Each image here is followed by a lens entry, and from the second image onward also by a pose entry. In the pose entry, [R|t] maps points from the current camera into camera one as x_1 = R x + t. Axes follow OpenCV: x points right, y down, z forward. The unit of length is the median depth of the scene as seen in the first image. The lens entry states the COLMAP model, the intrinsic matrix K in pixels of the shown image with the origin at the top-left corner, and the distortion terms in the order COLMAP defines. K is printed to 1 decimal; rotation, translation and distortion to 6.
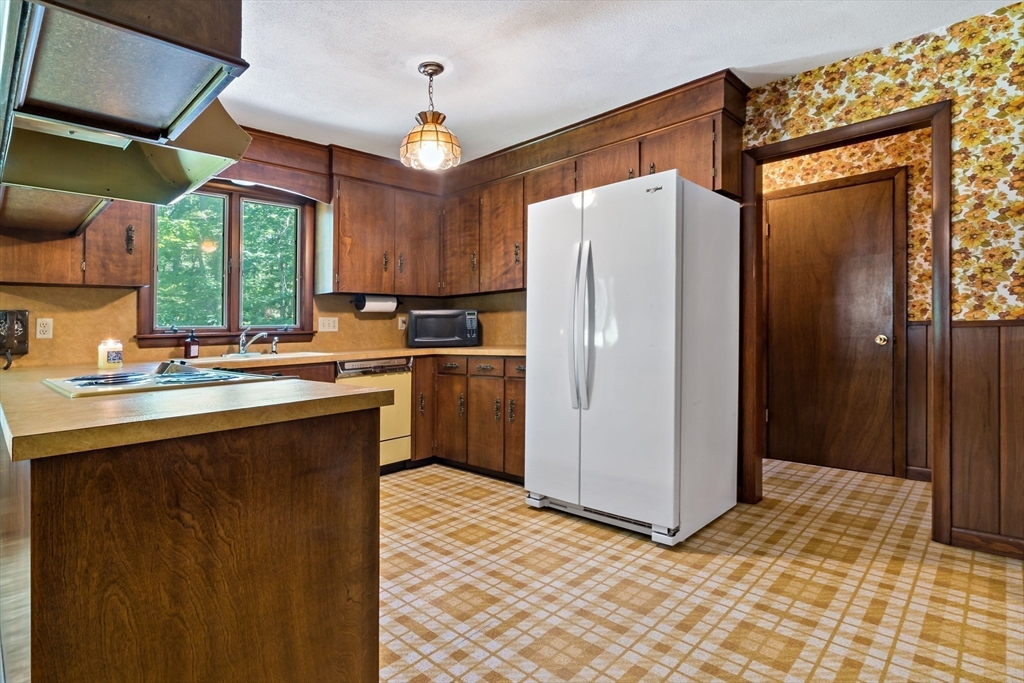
lens RADIAL K [[497.1, 0, 484.8], [0, 497.1, 370.4], [0, 0, 1]] dist [-0.010248, -0.000153]
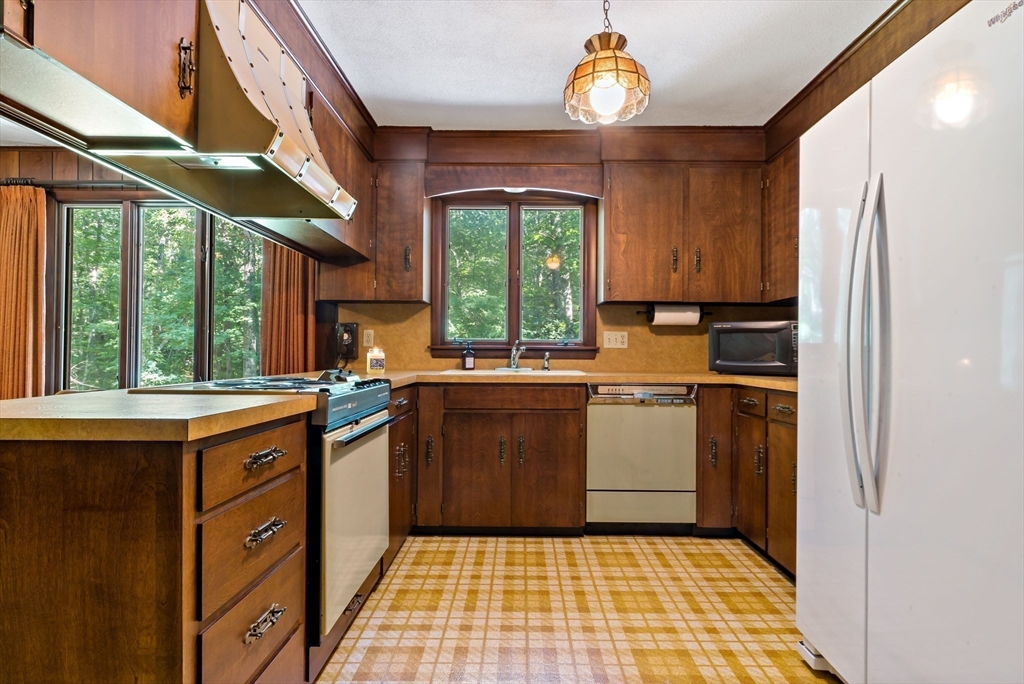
lens RADIAL K [[531.7, 0, 526.2], [0, 531.7, 365.4], [0, 0, 1]] dist [-0.004280, 0.001812]
pose [[0.713580, 0.047573, -0.698957, 0.272473], [-0.083957, 0.996309, -0.017902, -0.025693], [0.695525, 0.071457, 0.714940, 0.317200]]
